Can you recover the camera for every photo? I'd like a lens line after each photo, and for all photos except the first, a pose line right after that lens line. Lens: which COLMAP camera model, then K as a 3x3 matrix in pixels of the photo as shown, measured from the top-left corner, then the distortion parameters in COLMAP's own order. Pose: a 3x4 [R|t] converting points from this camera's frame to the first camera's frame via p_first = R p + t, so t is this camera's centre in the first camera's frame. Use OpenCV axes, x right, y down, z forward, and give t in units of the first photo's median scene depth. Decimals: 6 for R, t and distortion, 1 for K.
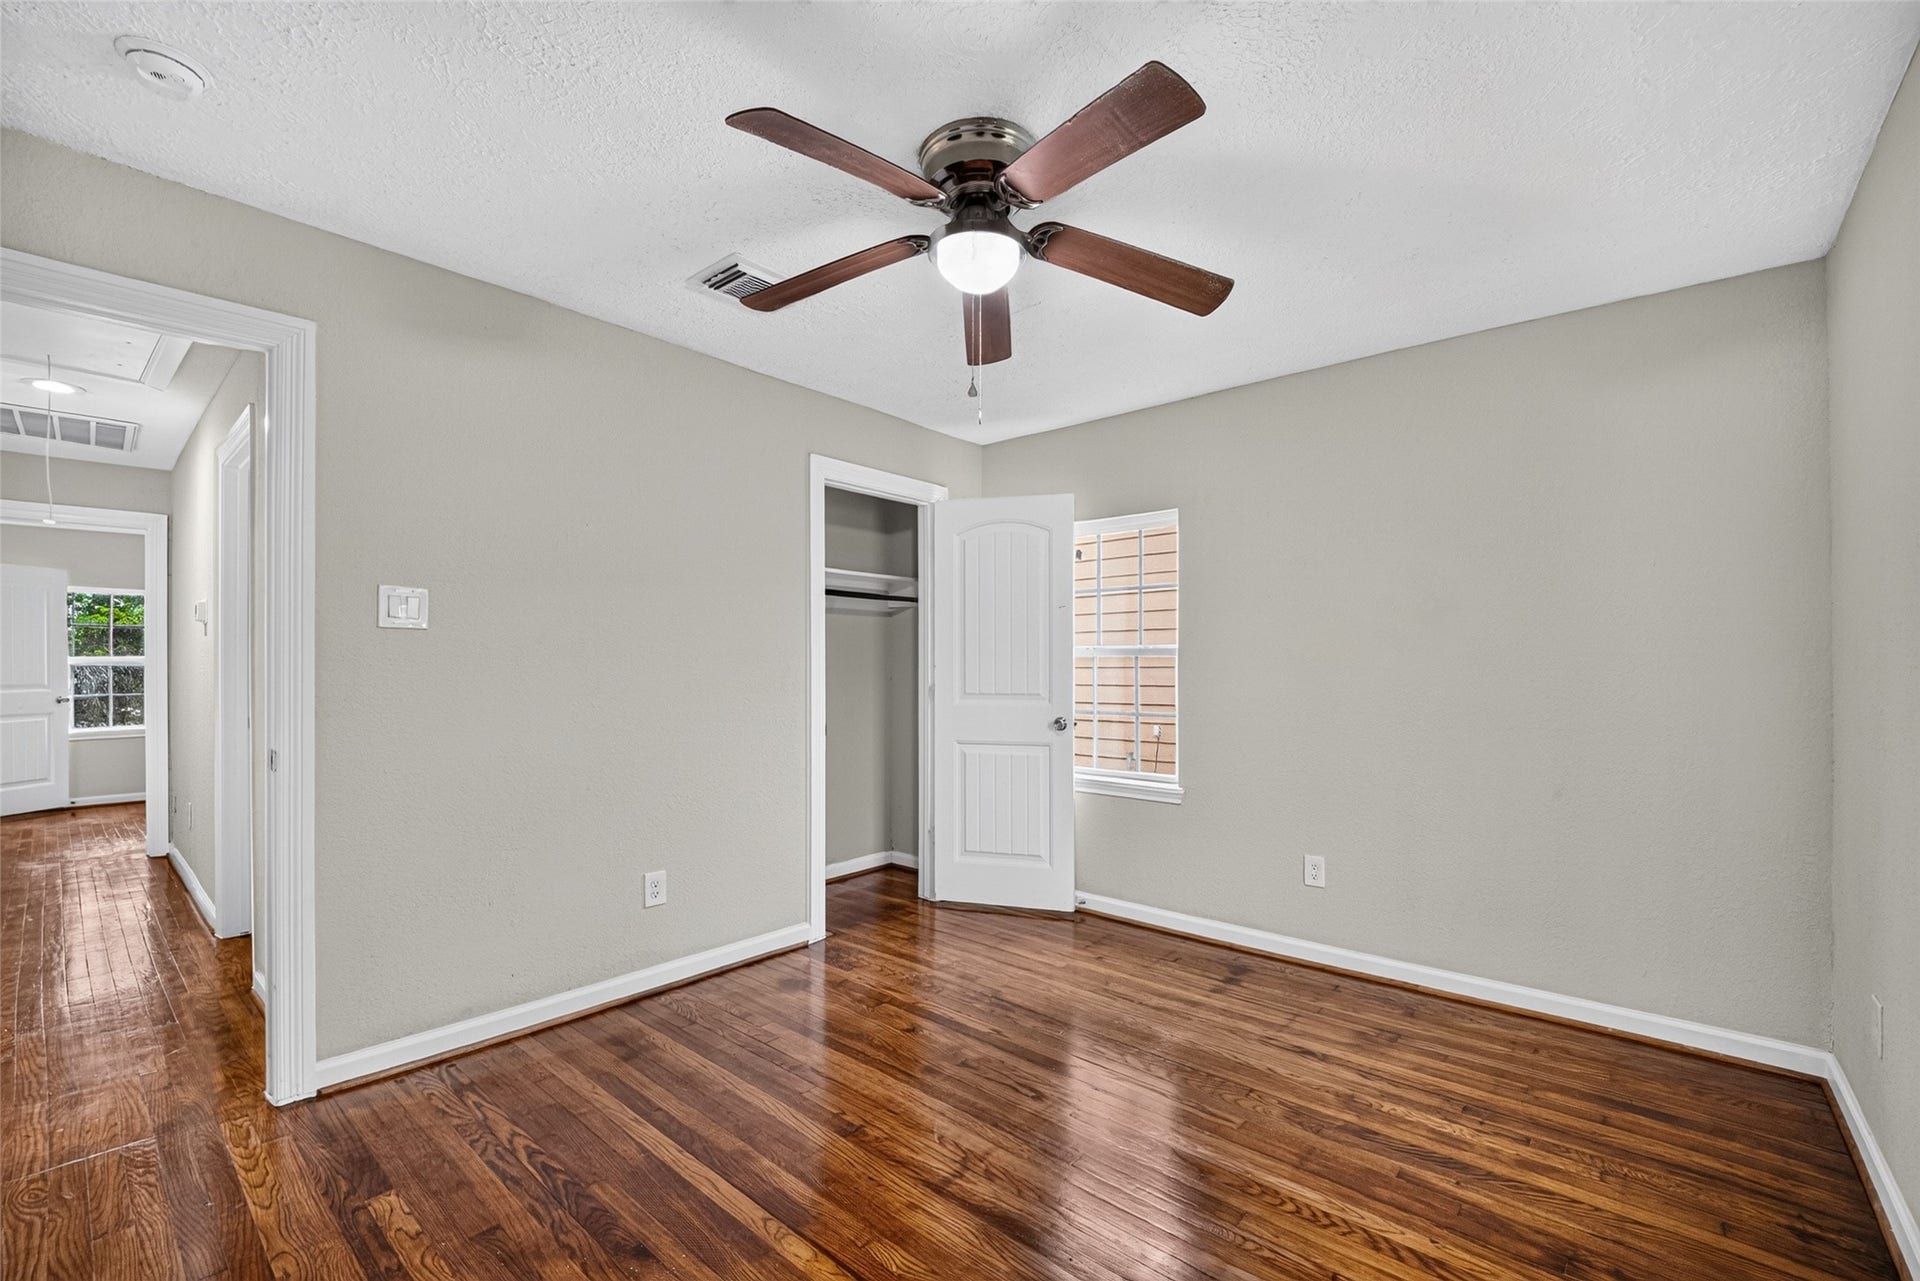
lens RADIAL K [[801.4, 0, 961.9], [0, 801.4, 667.2], [0, 0, 1]] dist [0.000534, -0.008528]
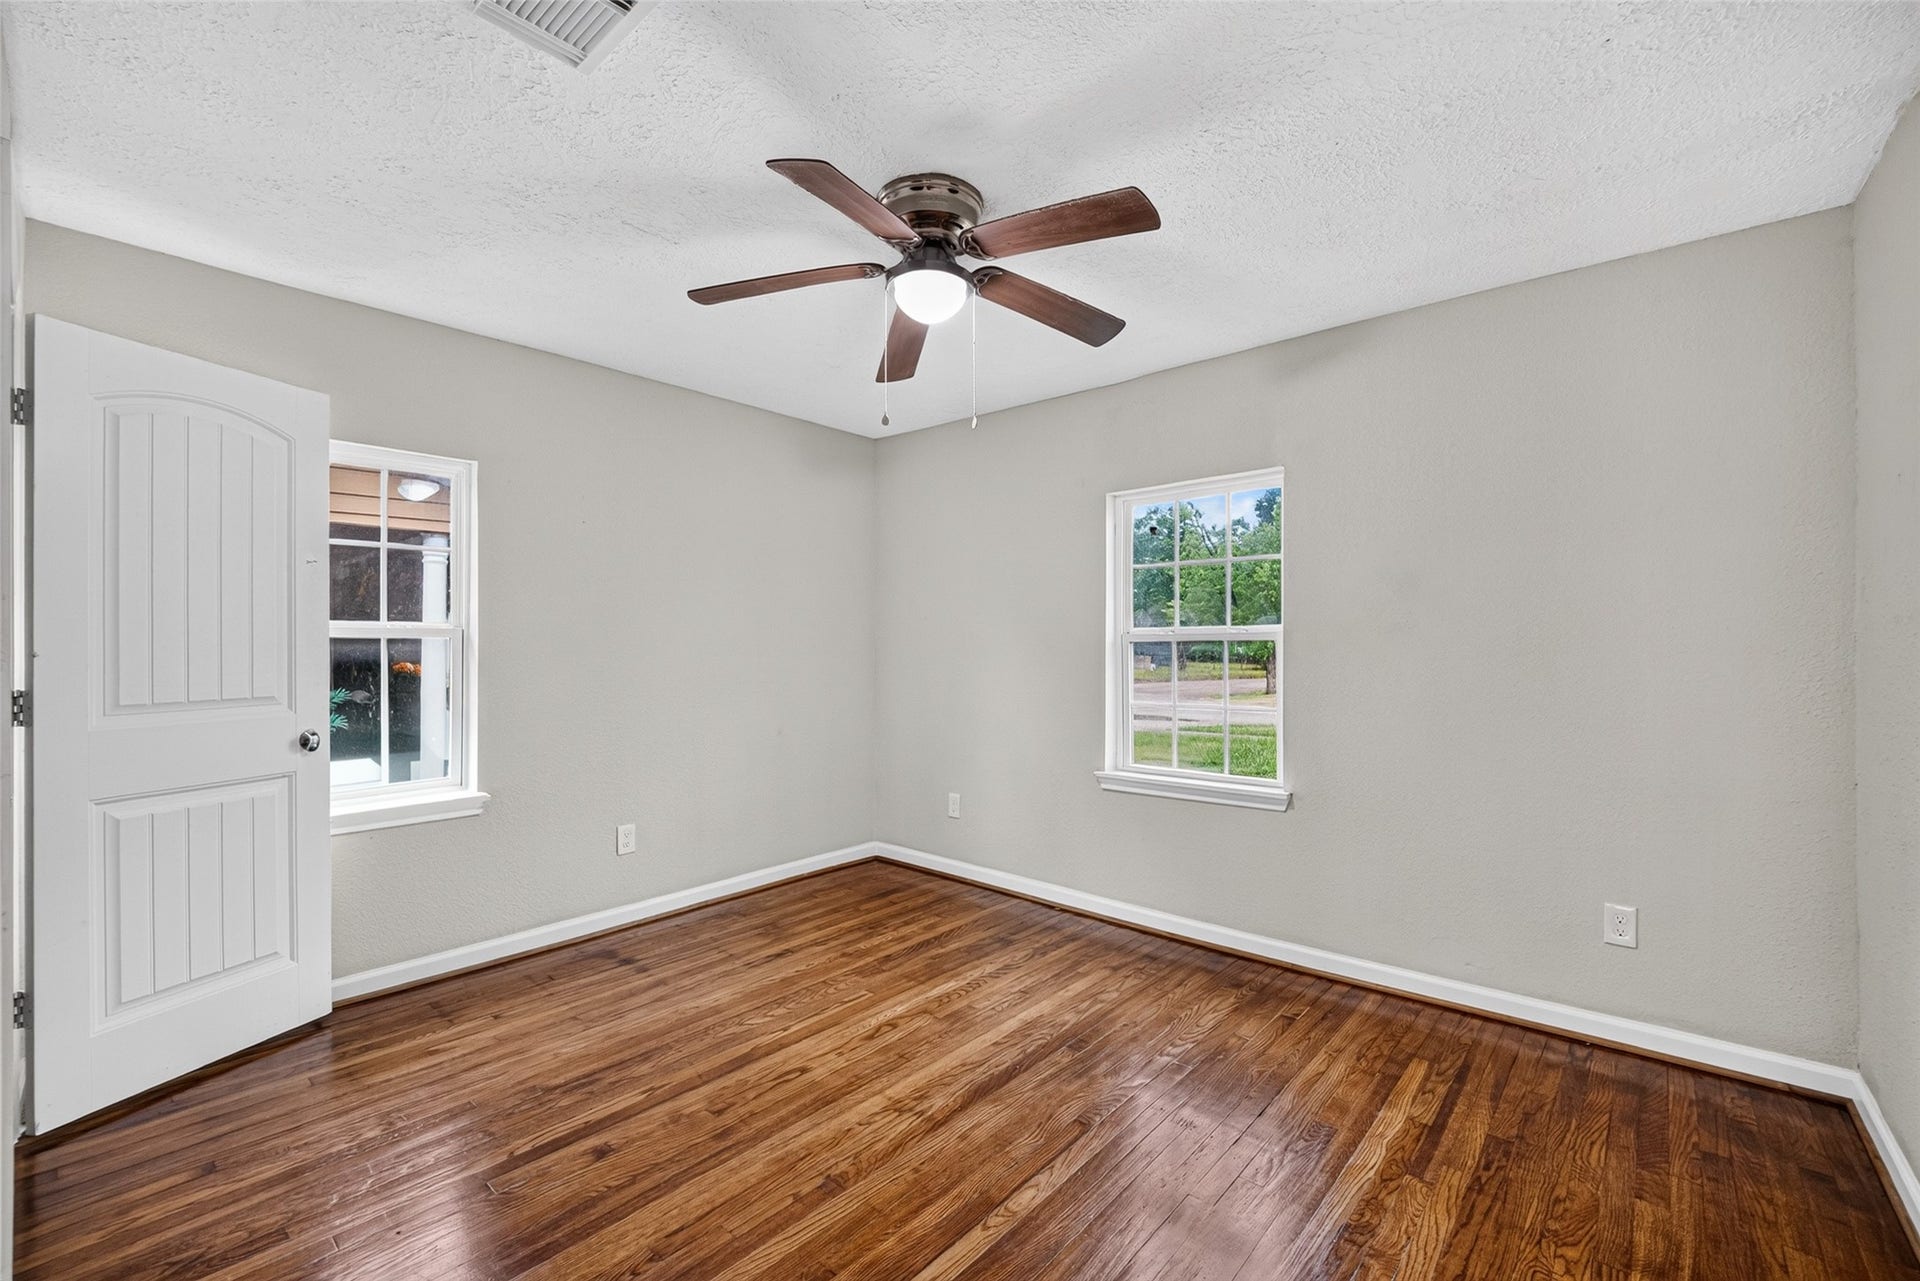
lens RADIAL K [[807.1, 0, 970.1], [0, 807.1, 656.7], [0, 0, 1]] dist [0.021122, -0.017973]
pose [[-0.004879, -0.018692, 0.999813, -0.819556], [0.004134, 0.999816, 0.018712, -0.010511], [-0.999980, 0.004224, -0.004801, 0.690497]]
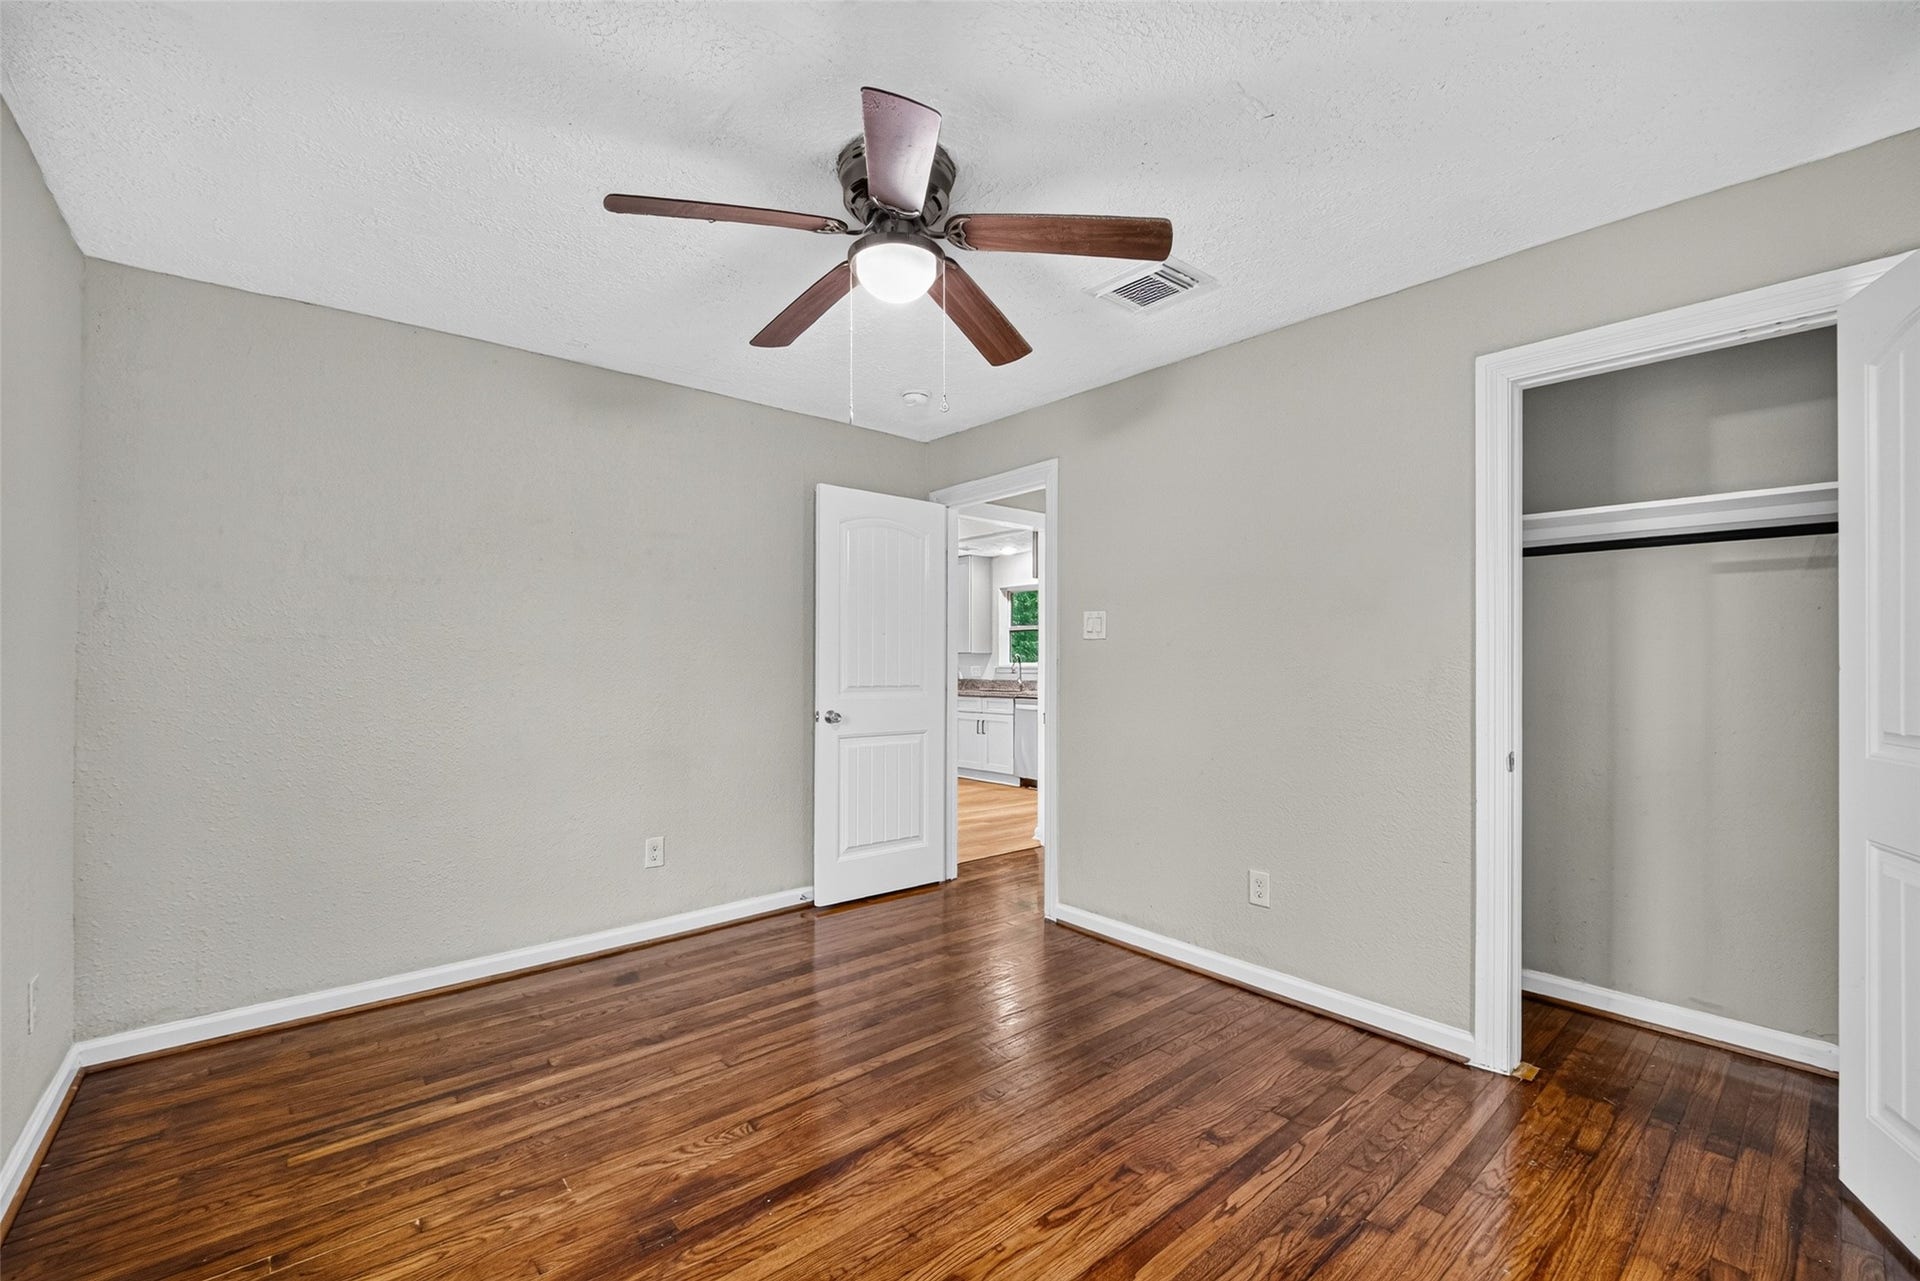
lens RADIAL K [[807.1, 0, 970.1], [0, 807.1, 656.7], [0, 0, 1]] dist [0.021122, -0.017973]
pose [[-0.134045, -0.007210, -0.990949, 0.772107], [-0.005394, 0.999964, -0.006546, -0.002563], [0.990961, 0.004467, -0.134079, 0.902033]]
